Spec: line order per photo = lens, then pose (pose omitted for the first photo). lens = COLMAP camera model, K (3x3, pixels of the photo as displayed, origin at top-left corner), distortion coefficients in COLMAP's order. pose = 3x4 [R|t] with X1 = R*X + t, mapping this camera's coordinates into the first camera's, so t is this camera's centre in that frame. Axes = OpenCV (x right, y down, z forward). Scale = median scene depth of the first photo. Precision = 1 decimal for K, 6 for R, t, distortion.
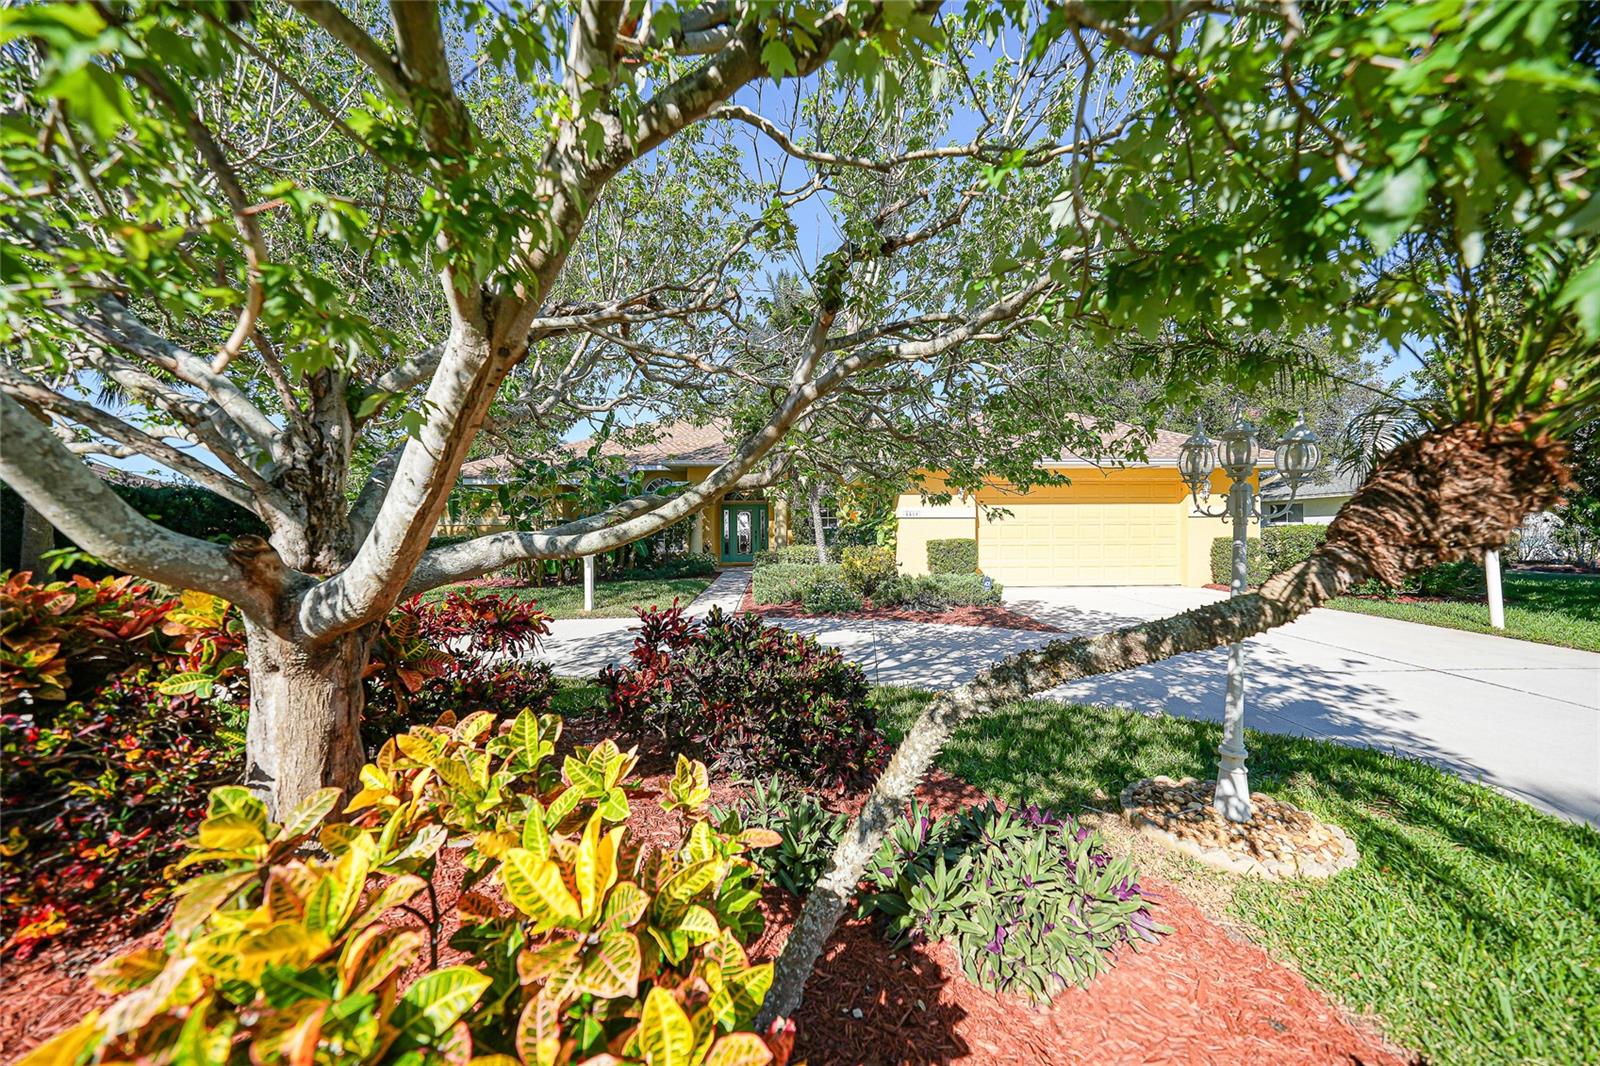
lens RADIAL K [[560.7, 0, 802.5], [0, 560.7, 526.0], [0, 0, 1]] dist [-0.018393, 0.000077]
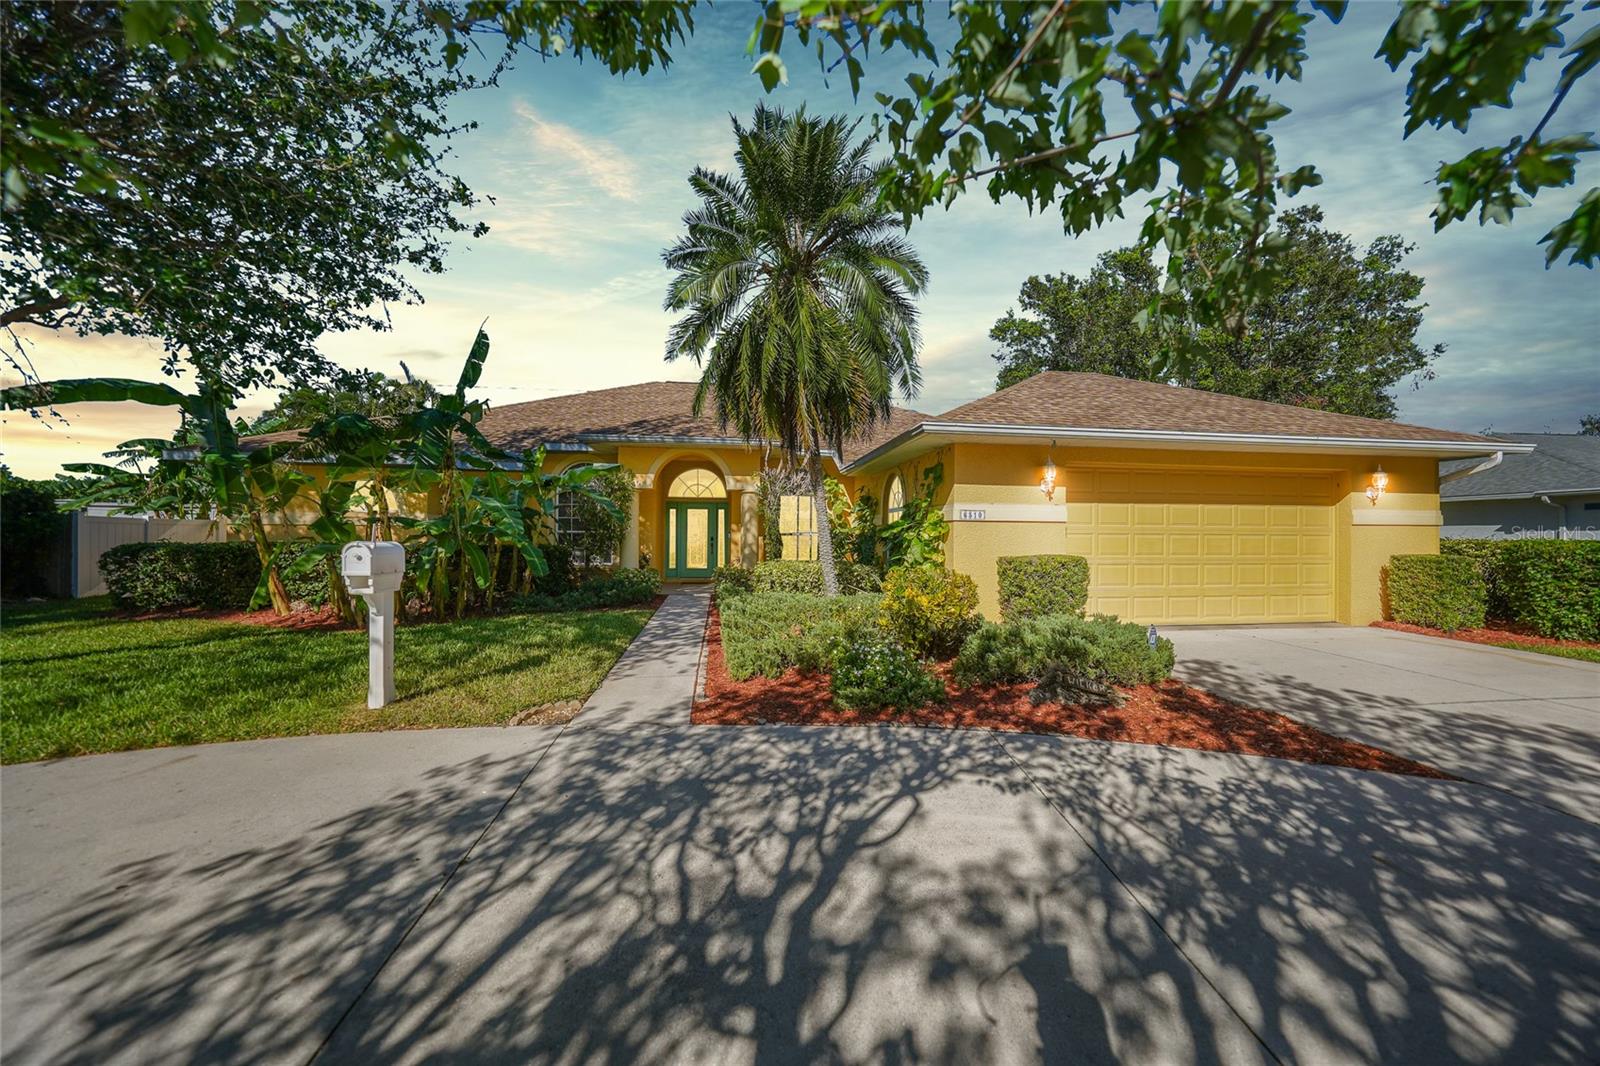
lens RADIAL K [[560.7, 0, 802.5], [0, 560.7, 526.0], [0, 0, 1]] dist [-0.018393, 0.000077]
pose [[0.995211, 0.010727, 0.097164, -0.055948], [-0.009704, 0.999892, -0.010999, 0.000872], [-0.097271, 0.010003, 0.995208, 0.382328]]
